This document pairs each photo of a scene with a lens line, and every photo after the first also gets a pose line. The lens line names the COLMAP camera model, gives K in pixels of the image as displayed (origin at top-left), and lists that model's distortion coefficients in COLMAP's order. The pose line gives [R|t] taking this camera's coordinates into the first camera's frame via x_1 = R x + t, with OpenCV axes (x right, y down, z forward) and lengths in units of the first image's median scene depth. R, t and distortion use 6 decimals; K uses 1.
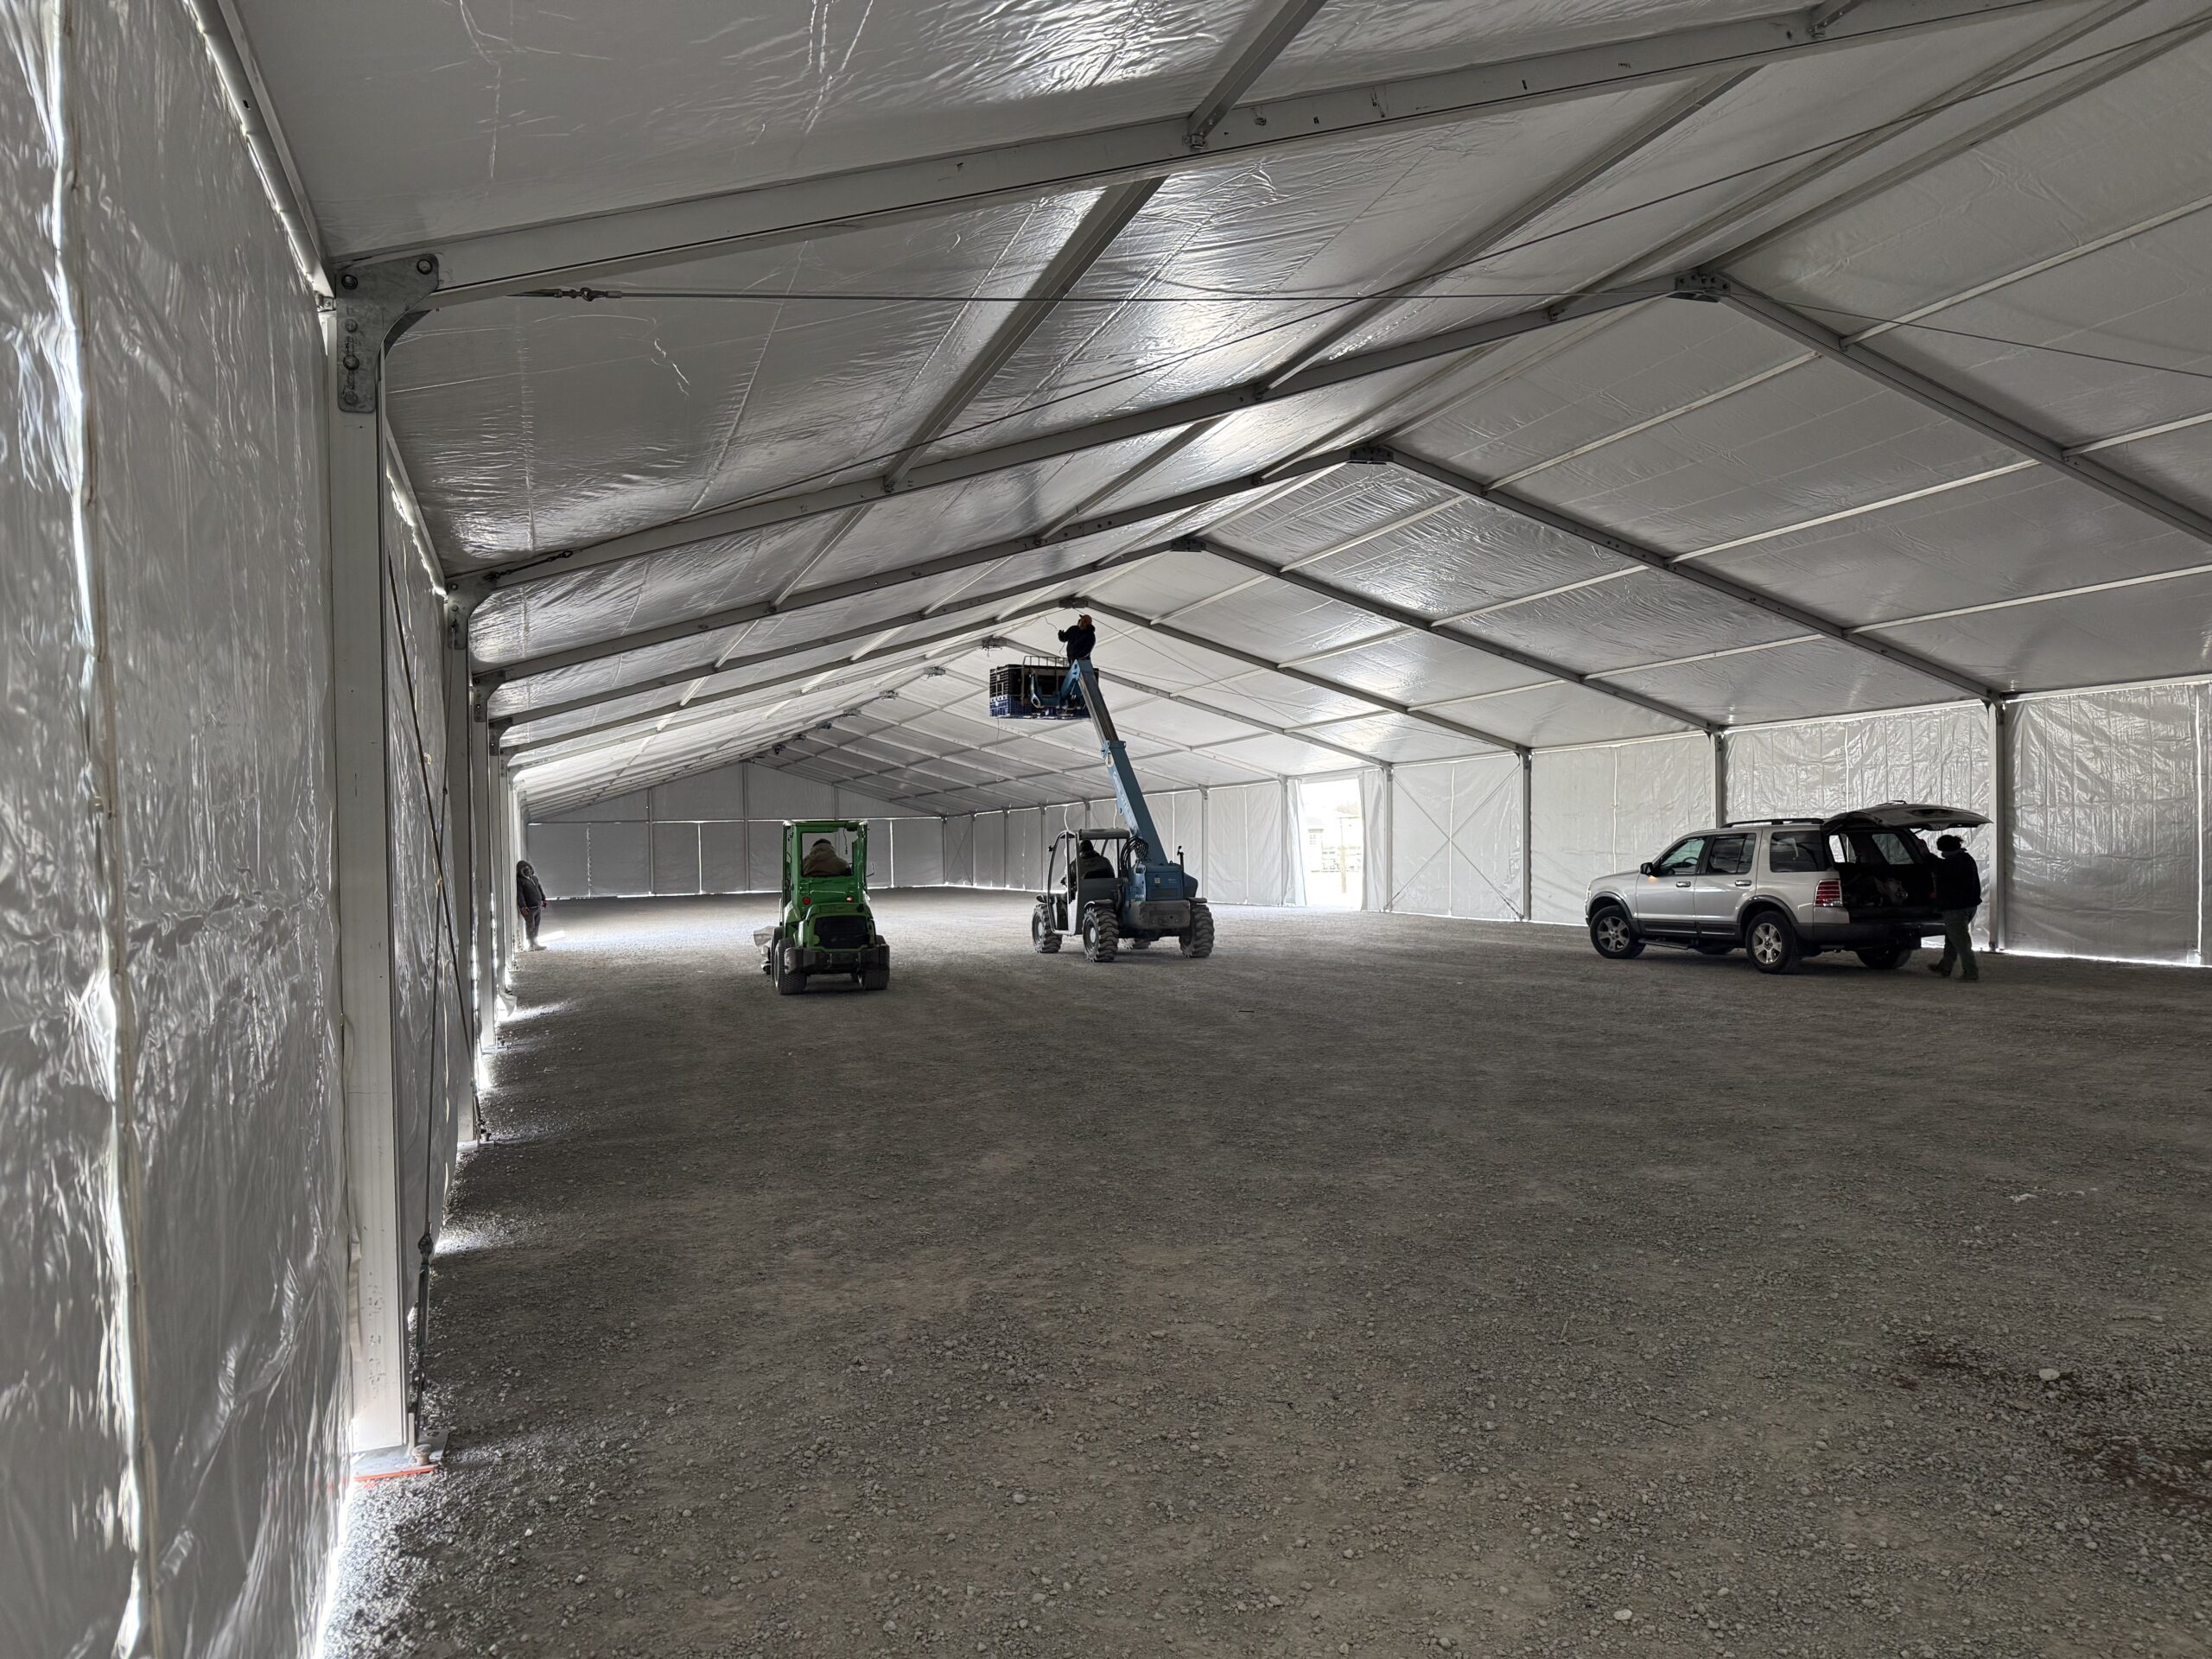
lens RADIAL K [[1526.0, 0, 1106.0], [0, 1526.0, 829.5], [0, 0, 1]] dist [0.002315, -0.055045]
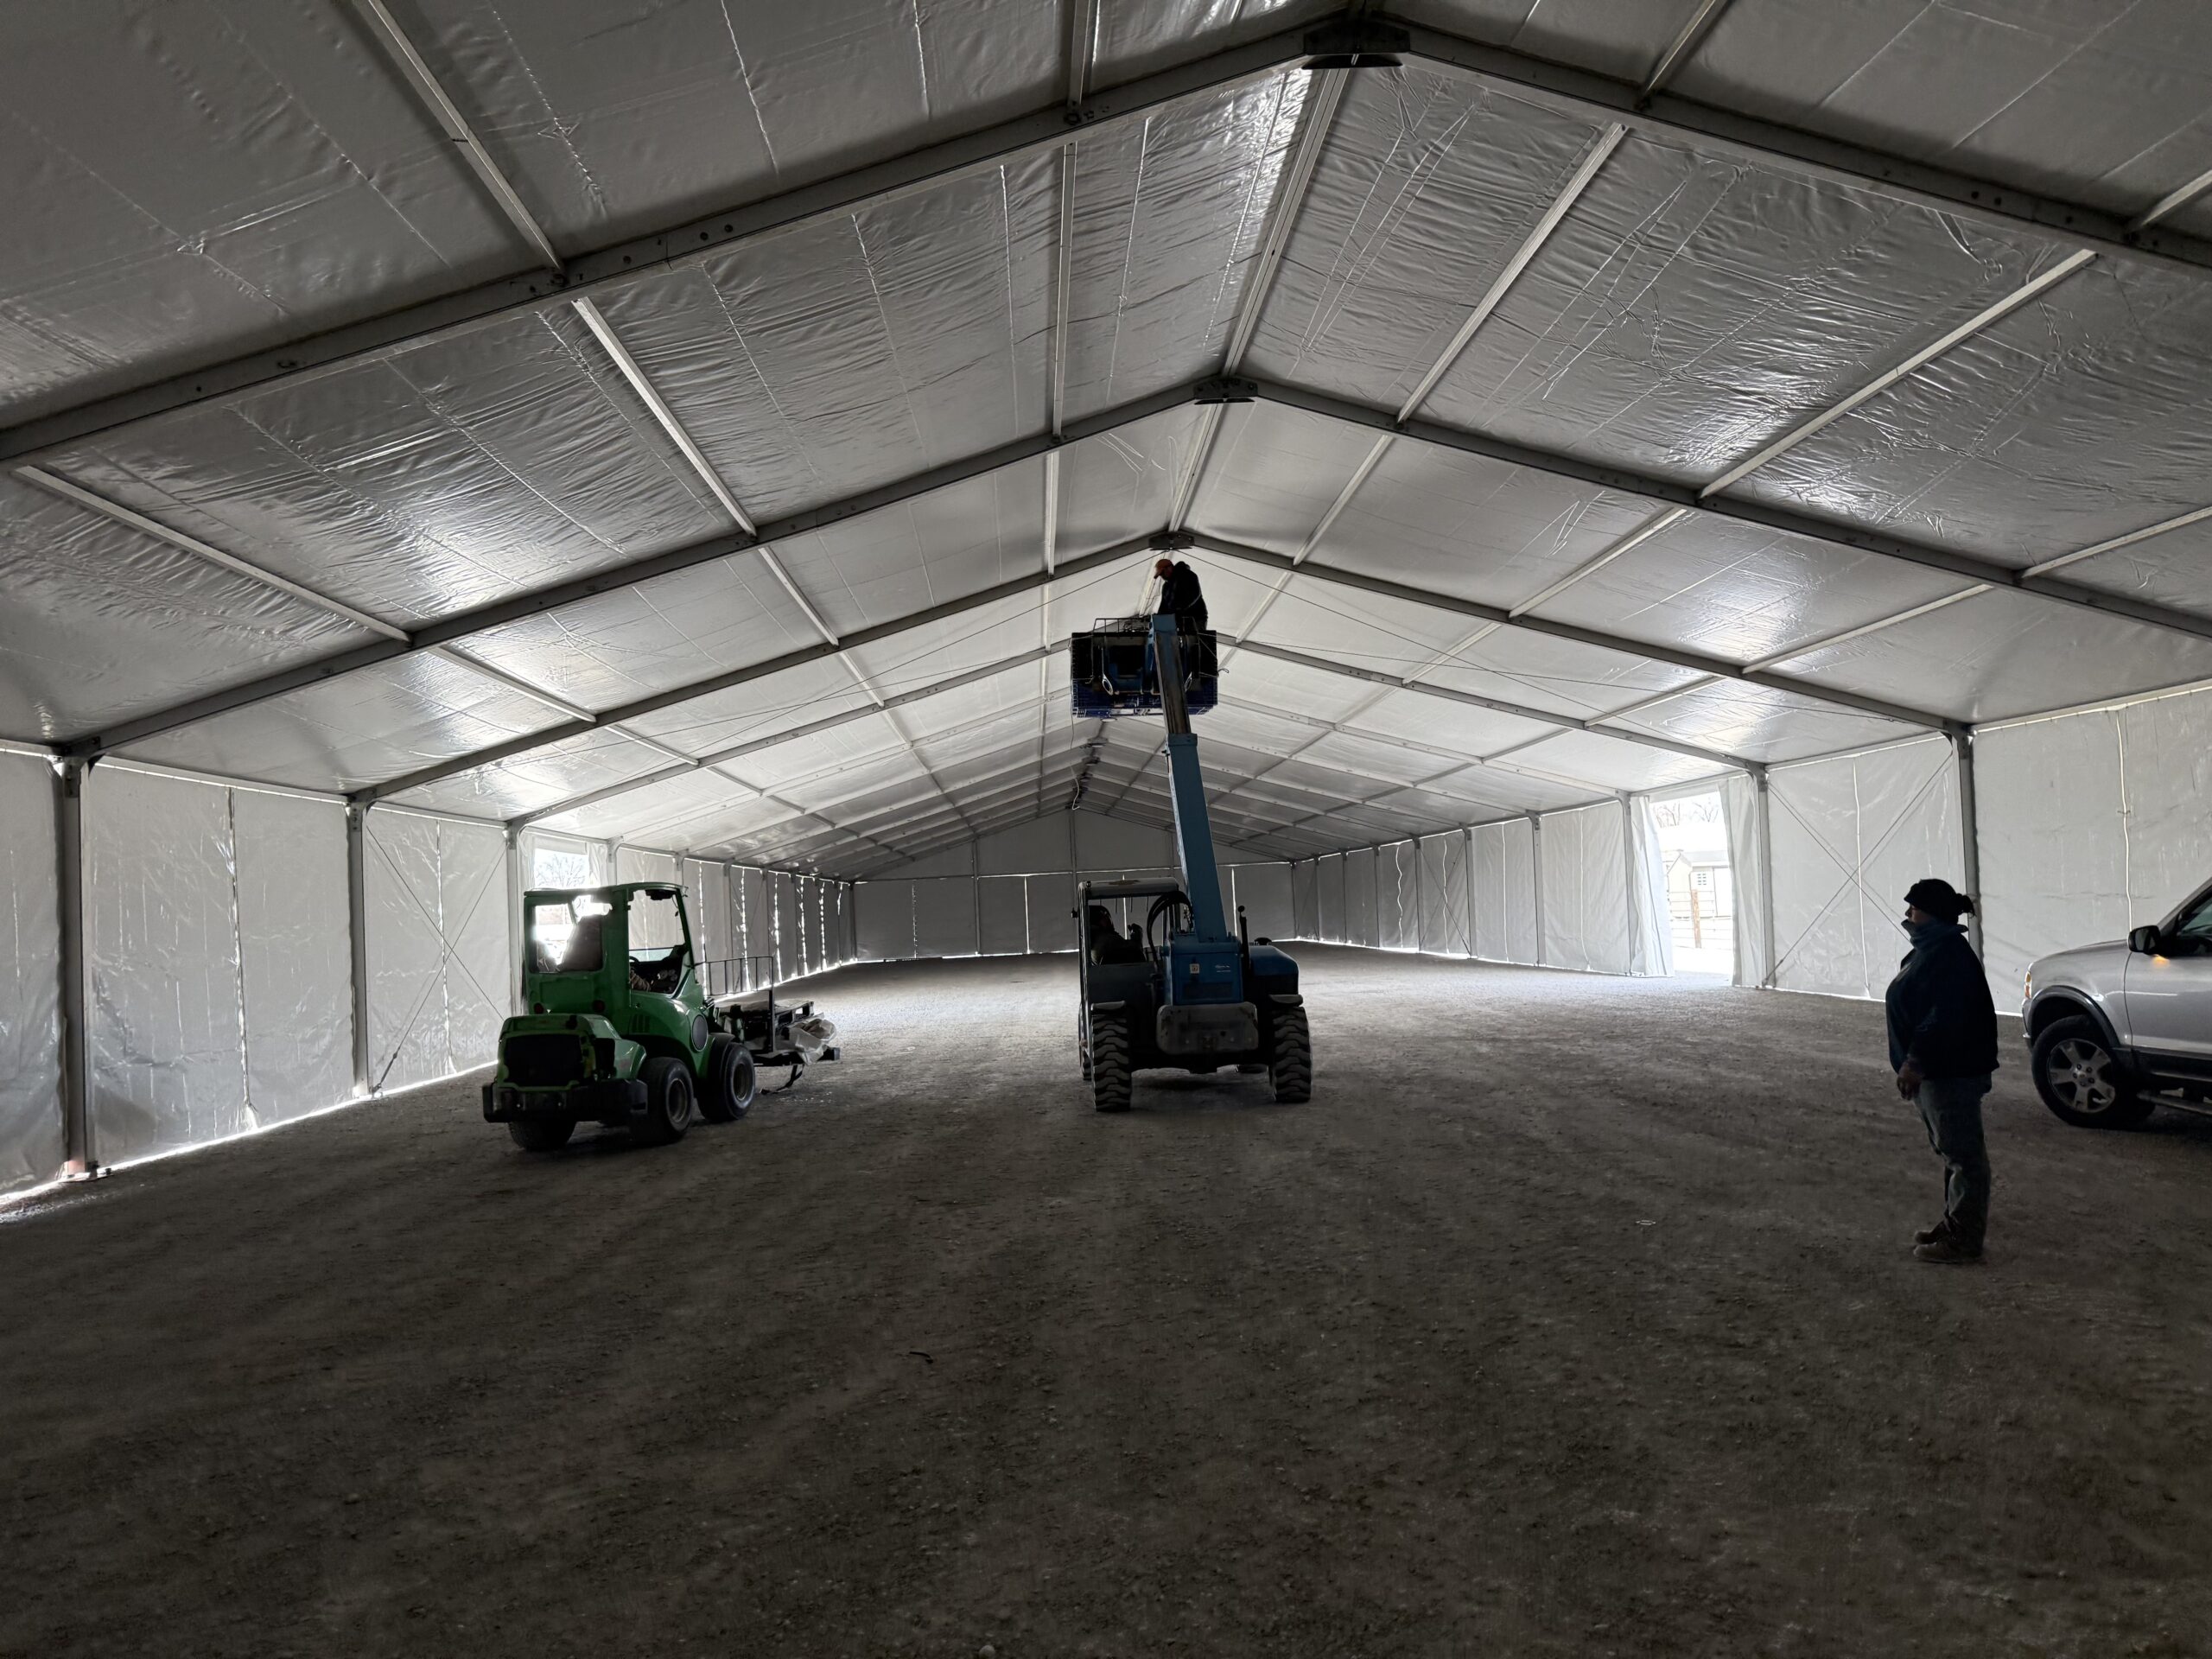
lens RADIAL K [[1526.0, 0, 1106.0], [0, 1526.0, 829.5], [0, 0, 1]] dist [0.002315, -0.055045]
pose [[0.951452, -0.036992, -0.305566, 0.134168], [0.028239, 0.999056, -0.033019, -0.001345], [0.306499, 0.022787, 0.951598, 0.320846]]
